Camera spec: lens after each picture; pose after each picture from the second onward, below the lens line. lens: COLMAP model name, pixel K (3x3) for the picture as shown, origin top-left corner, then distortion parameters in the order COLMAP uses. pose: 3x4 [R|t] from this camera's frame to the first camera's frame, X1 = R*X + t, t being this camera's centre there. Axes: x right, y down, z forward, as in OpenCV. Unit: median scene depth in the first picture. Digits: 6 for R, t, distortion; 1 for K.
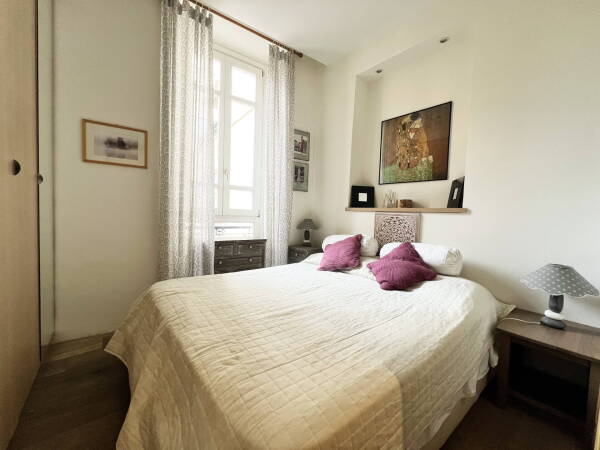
lens RADIAL K [[241.6, 0, 299.7], [0, 241.6, 226.6], [0, 0, 1]] dist [-0.001167, -0.000313]
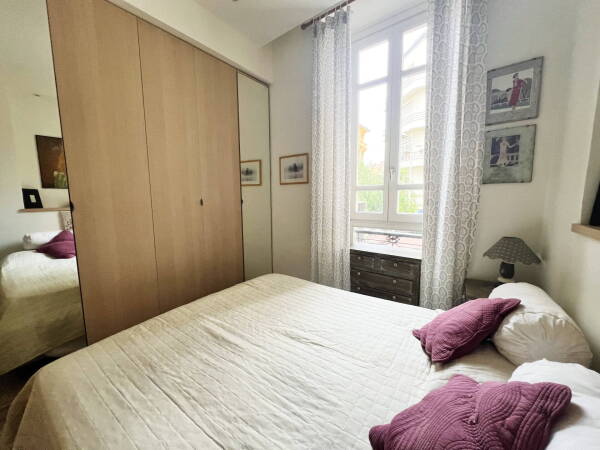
lens RADIAL K [[241.6, 0, 299.7], [0, 241.6, 226.6], [0, 0, 1]] dist [-0.001167, -0.000313]
pose [[0.261984, 0.088956, -0.960964, 0.523196], [-0.035180, 0.995961, 0.082605, -0.106546], [0.964431, 0.012166, 0.264056, 0.567219]]
